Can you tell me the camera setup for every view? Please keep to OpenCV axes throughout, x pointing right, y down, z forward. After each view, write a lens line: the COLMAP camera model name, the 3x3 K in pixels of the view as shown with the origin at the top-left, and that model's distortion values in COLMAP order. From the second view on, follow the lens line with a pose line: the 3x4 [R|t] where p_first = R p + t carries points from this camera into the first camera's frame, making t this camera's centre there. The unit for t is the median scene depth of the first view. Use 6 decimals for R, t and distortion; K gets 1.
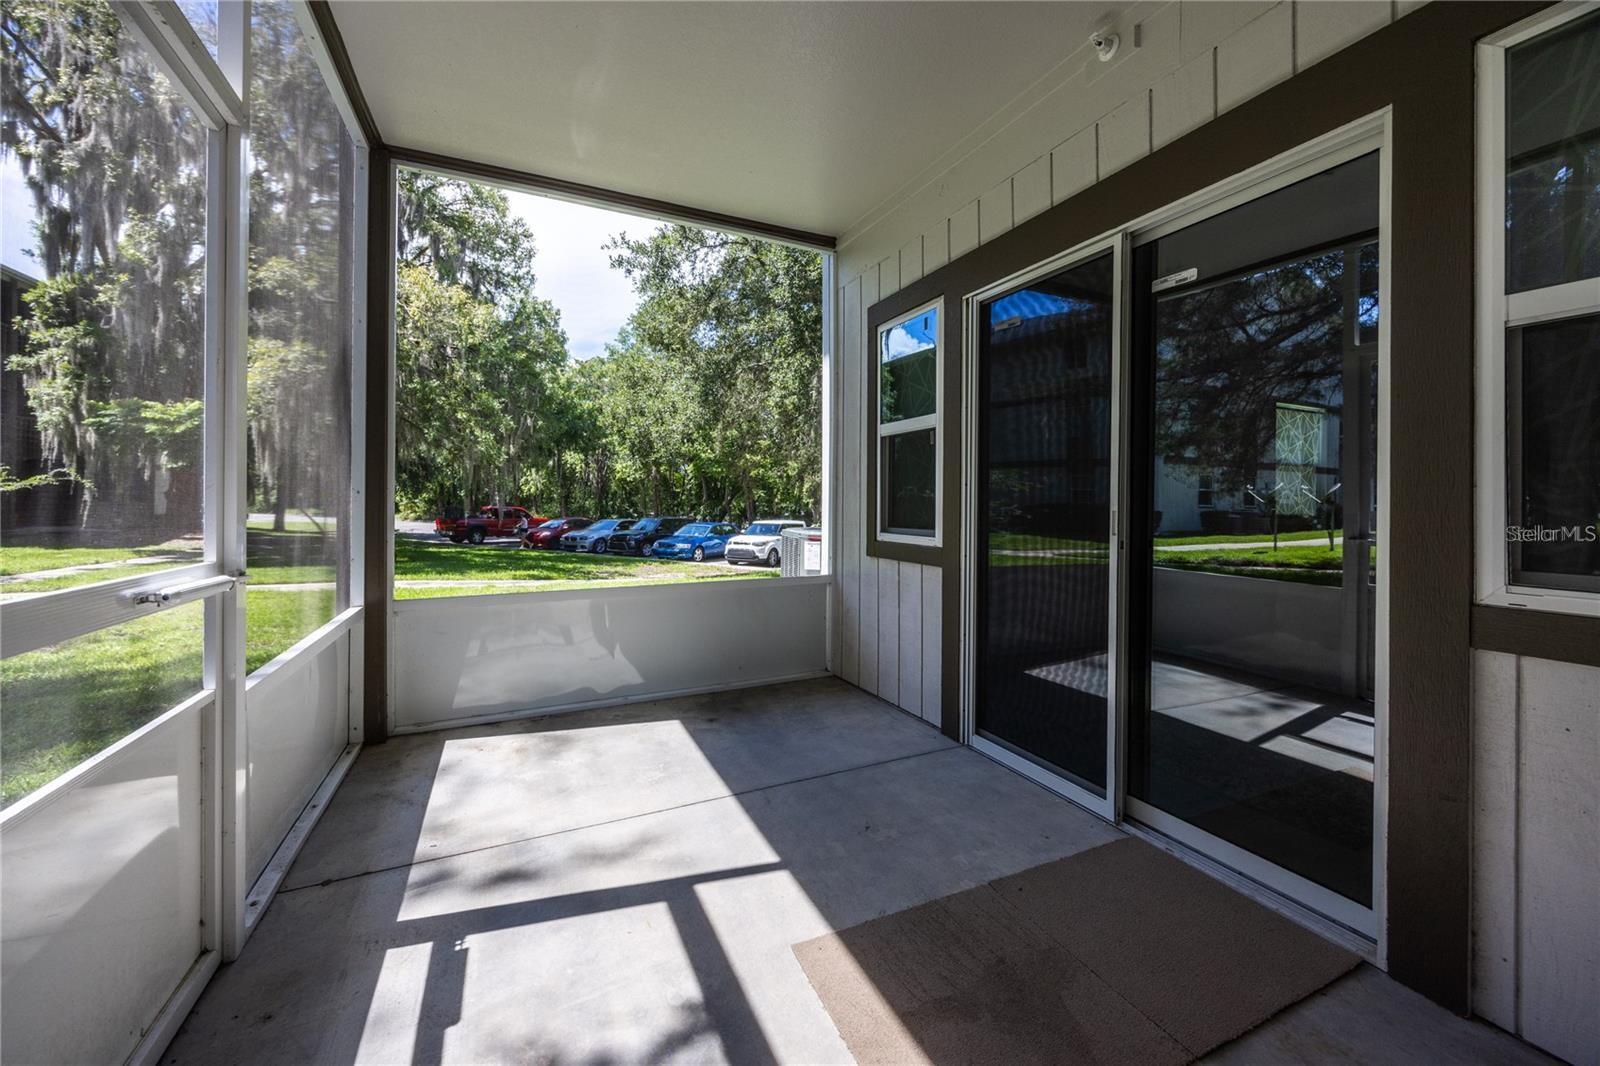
lens RADIAL K [[618.9, 0, 799.0], [0, 618.9, 519.7], [0, 0, 1]] dist [-0.003134, -0.000228]
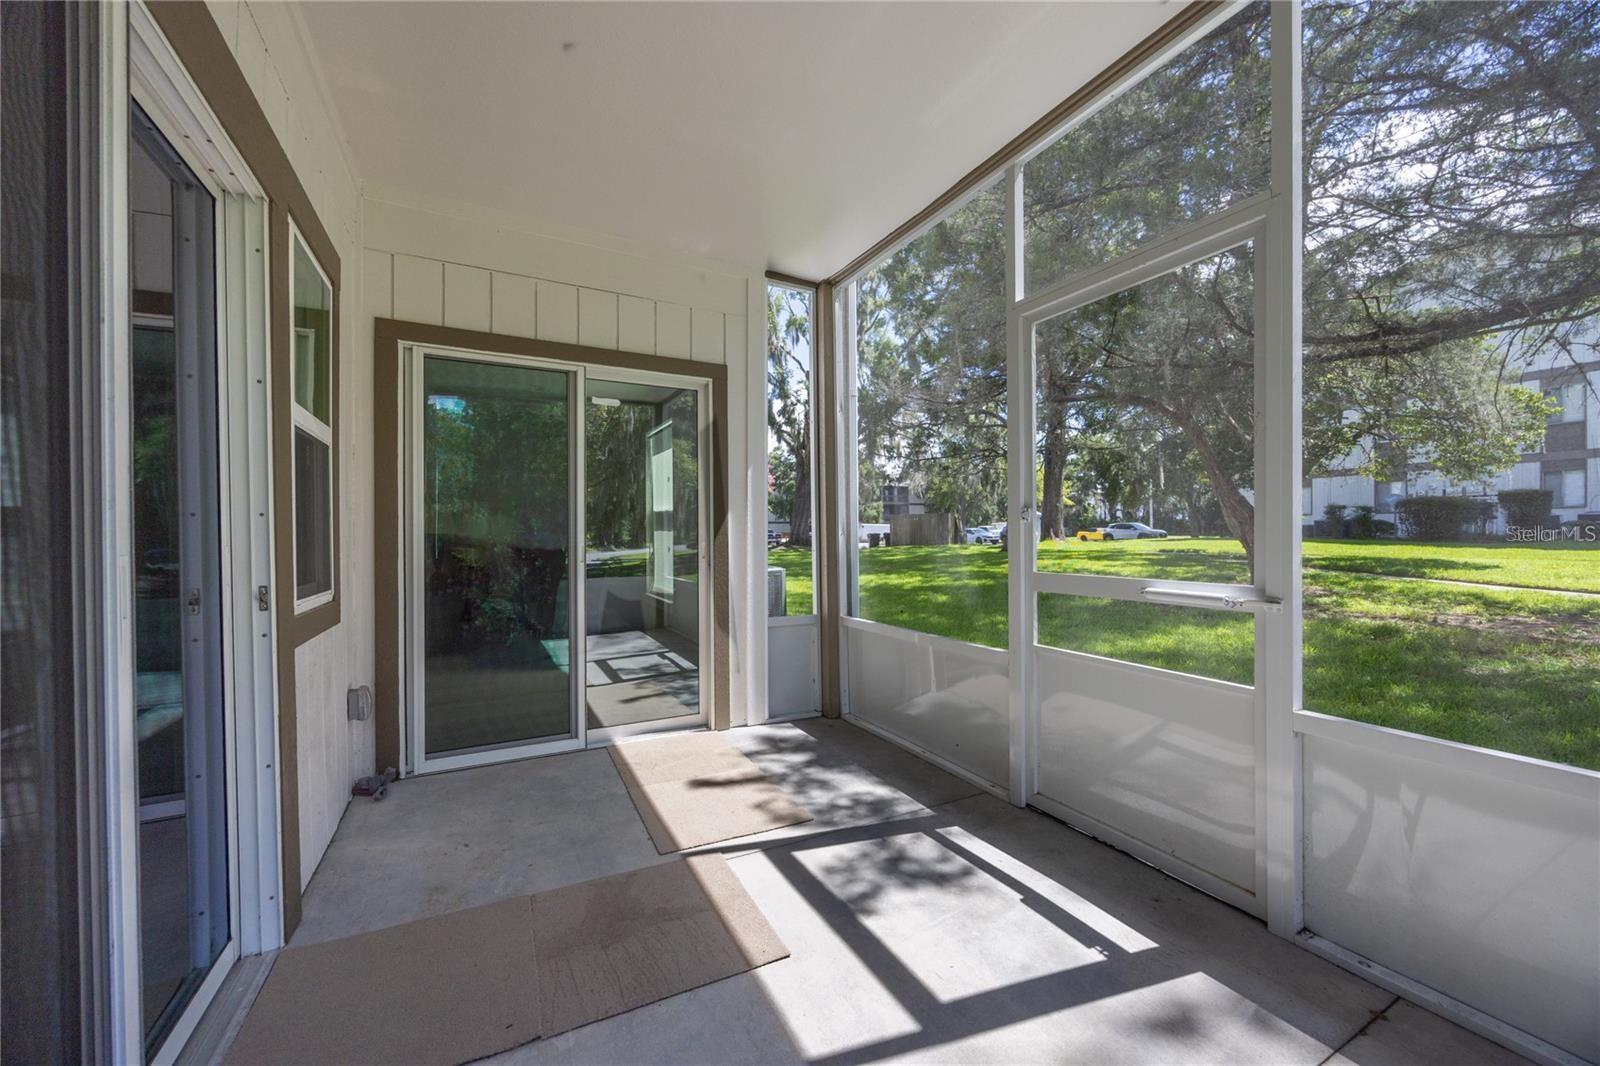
lens RADIAL K [[618.9, 0, 798.6], [0, 618.9, 538.5], [0, 0, 1]] dist [-0.003134, -0.000228]
pose [[-0.999236, 0.001371, -0.039069, 0.019013], [0.001099, 0.999975, 0.006976, -0.037934], [0.039078, 0.006927, -0.999212, 2.094928]]
